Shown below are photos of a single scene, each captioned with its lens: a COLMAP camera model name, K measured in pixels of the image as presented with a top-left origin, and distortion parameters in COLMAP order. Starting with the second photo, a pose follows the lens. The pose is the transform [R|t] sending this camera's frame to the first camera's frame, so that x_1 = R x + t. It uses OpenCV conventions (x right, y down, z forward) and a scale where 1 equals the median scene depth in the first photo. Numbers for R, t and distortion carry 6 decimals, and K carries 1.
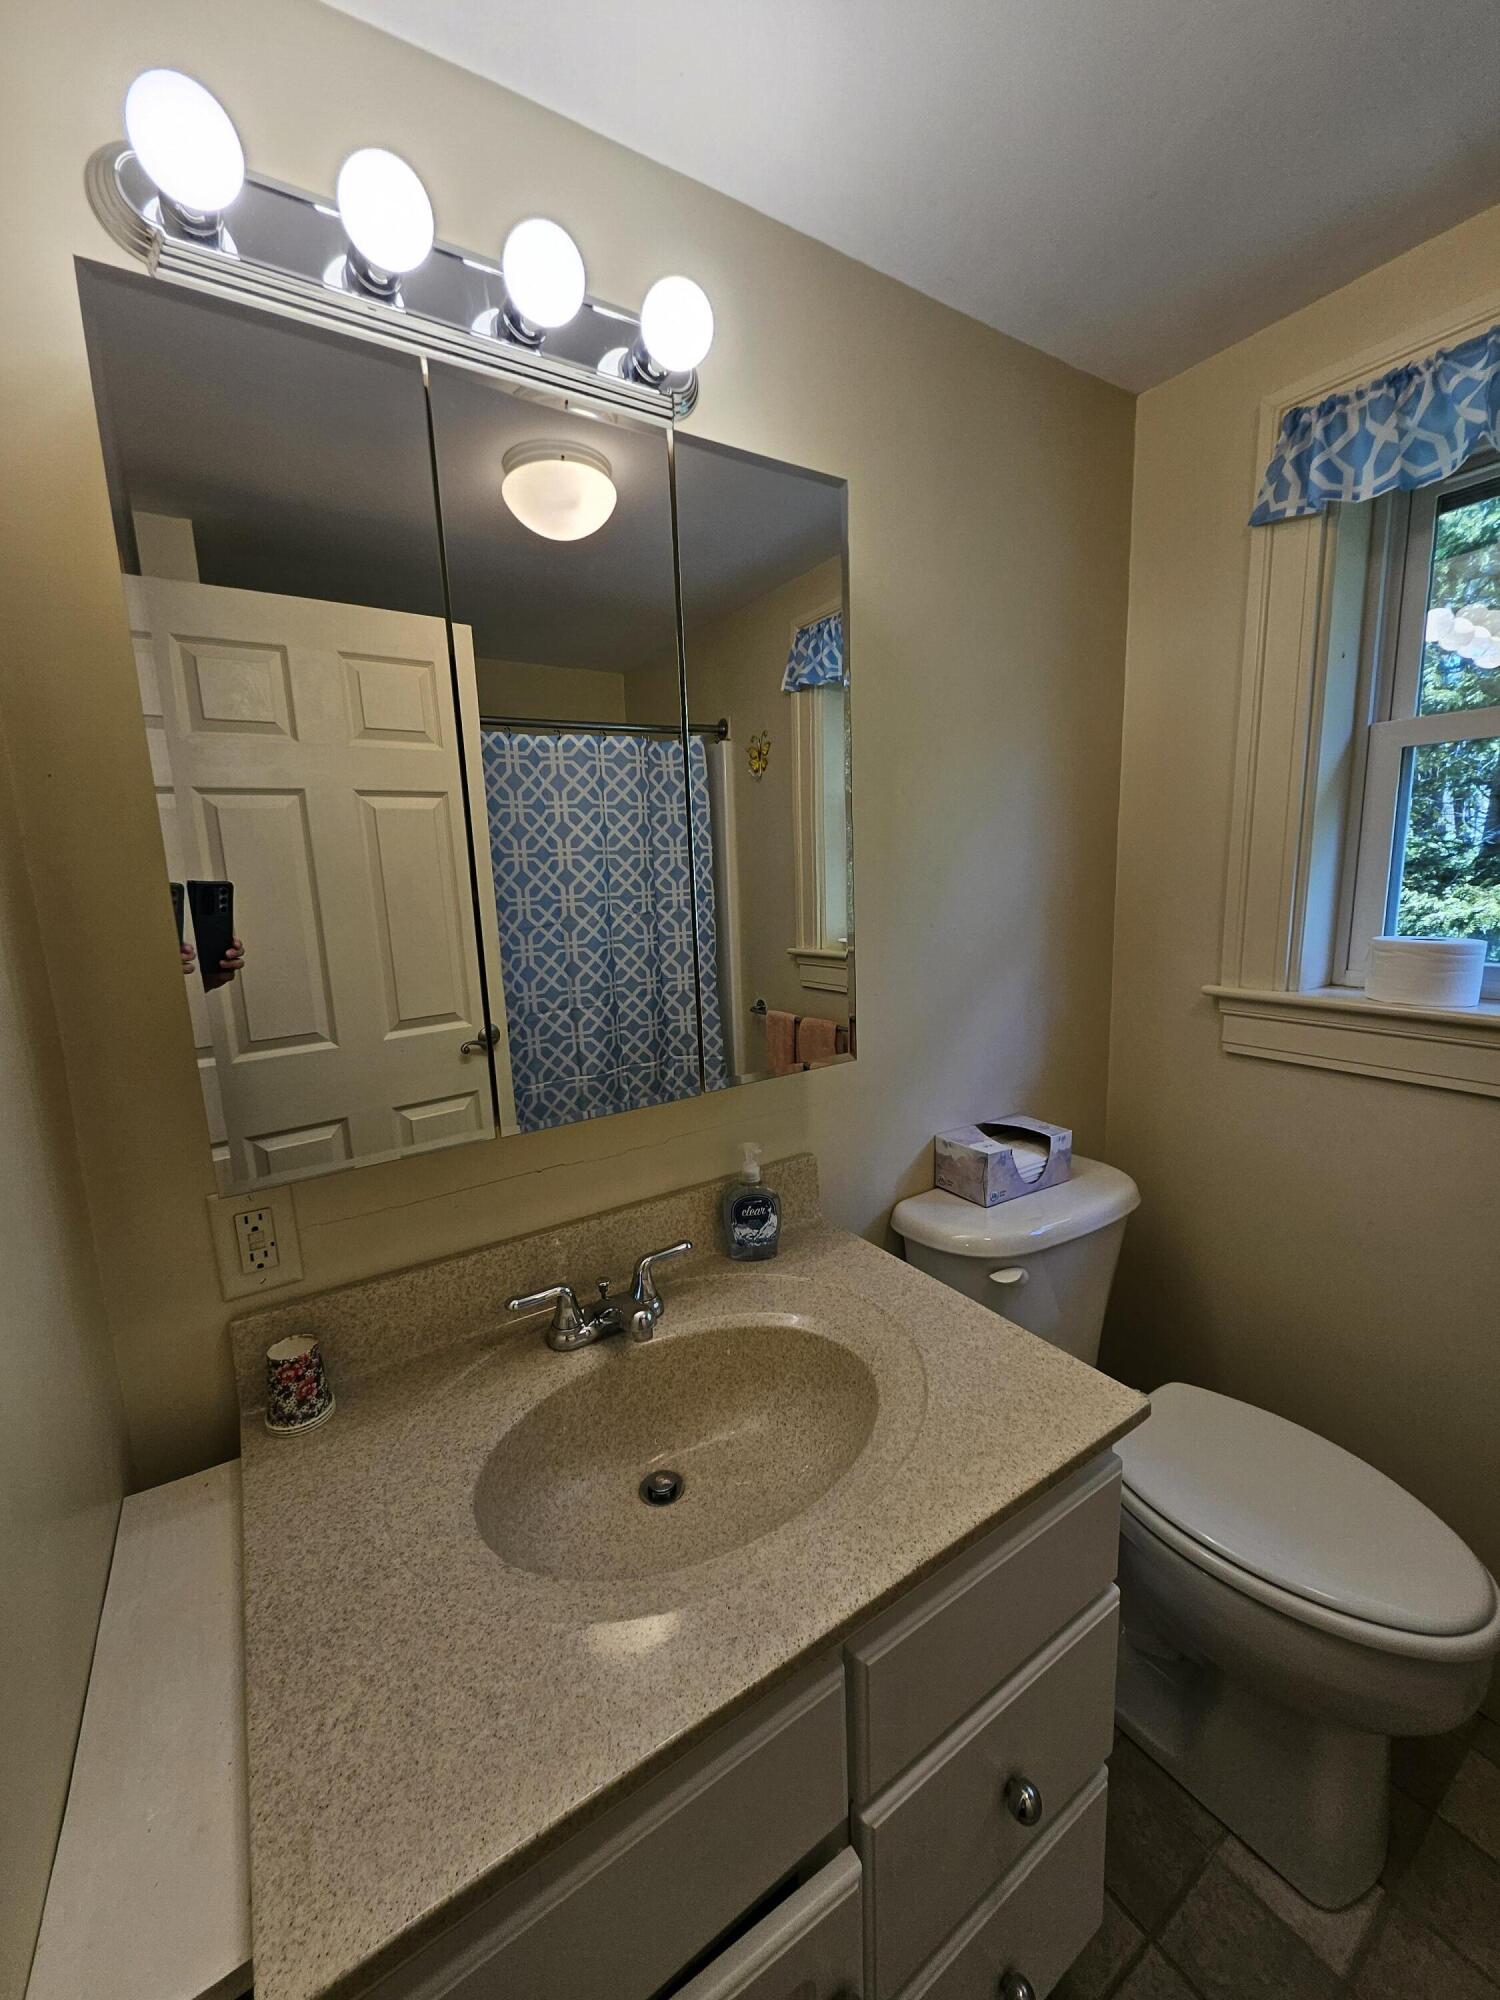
lens RADIAL K [[780.4, 0, 741.1], [0, 780.4, 1000.0], [0, 0, 1]] dist [0.007488, -0.000101]
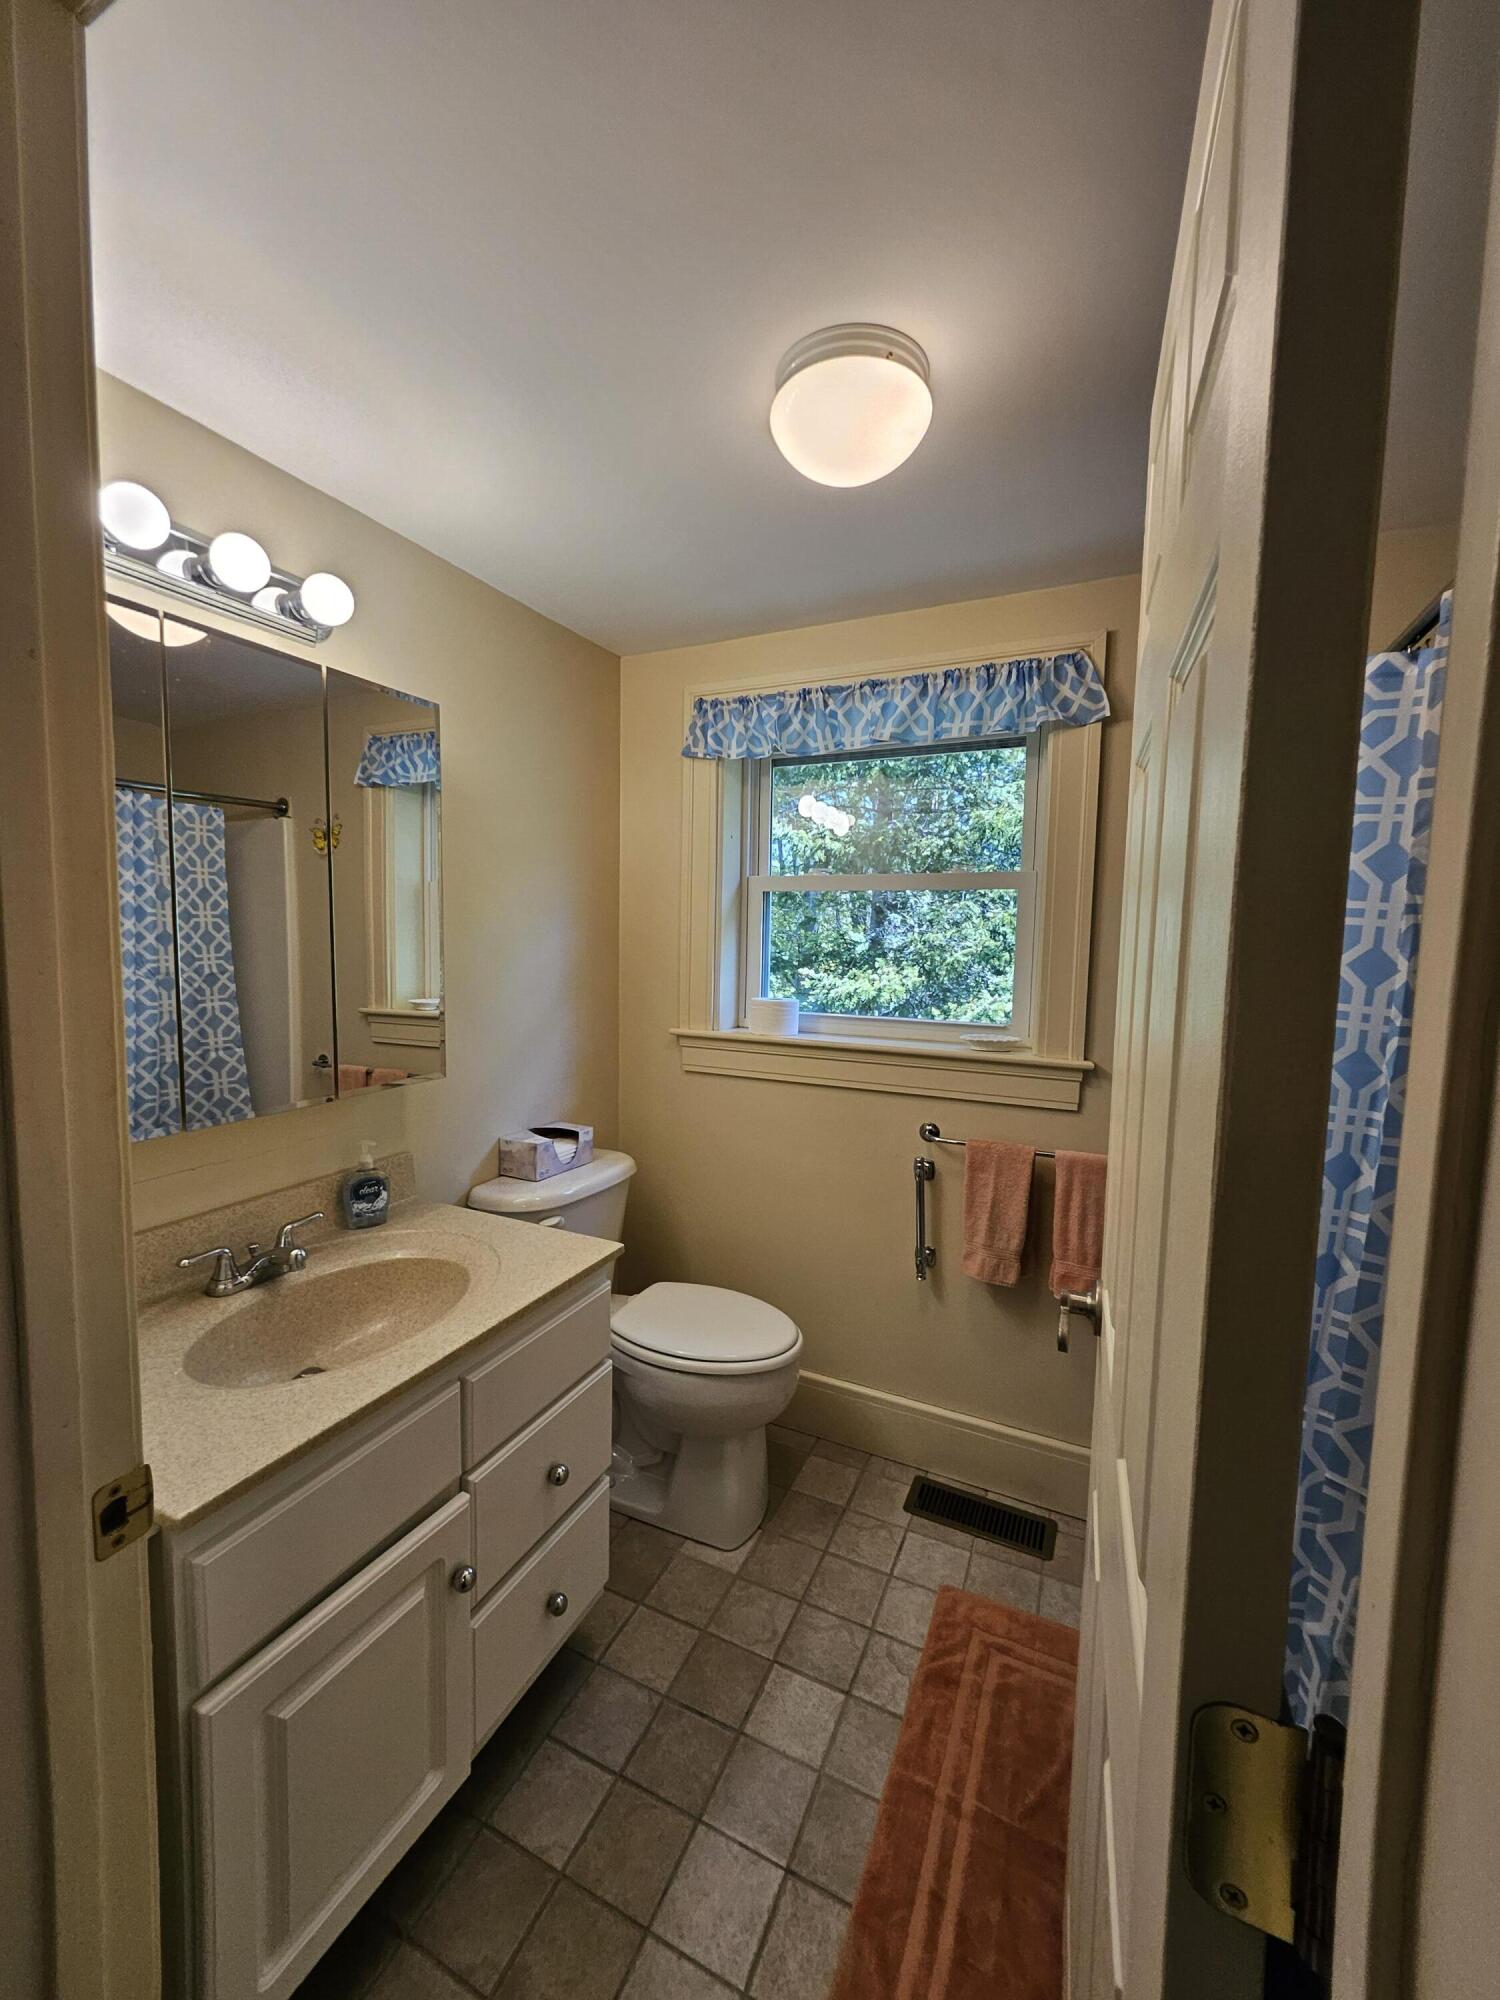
lens RADIAL K [[780.4, 0, 741.1], [0, 780.4, 1000.0], [0, 0, 1]] dist [0.007488, -0.000101]
pose [[0.848201, 0.008353, 0.529608, -0.143654], [0.038144, 0.996316, -0.076804, 0.060523], [-0.528299, 0.085347, 0.844758, -0.485304]]
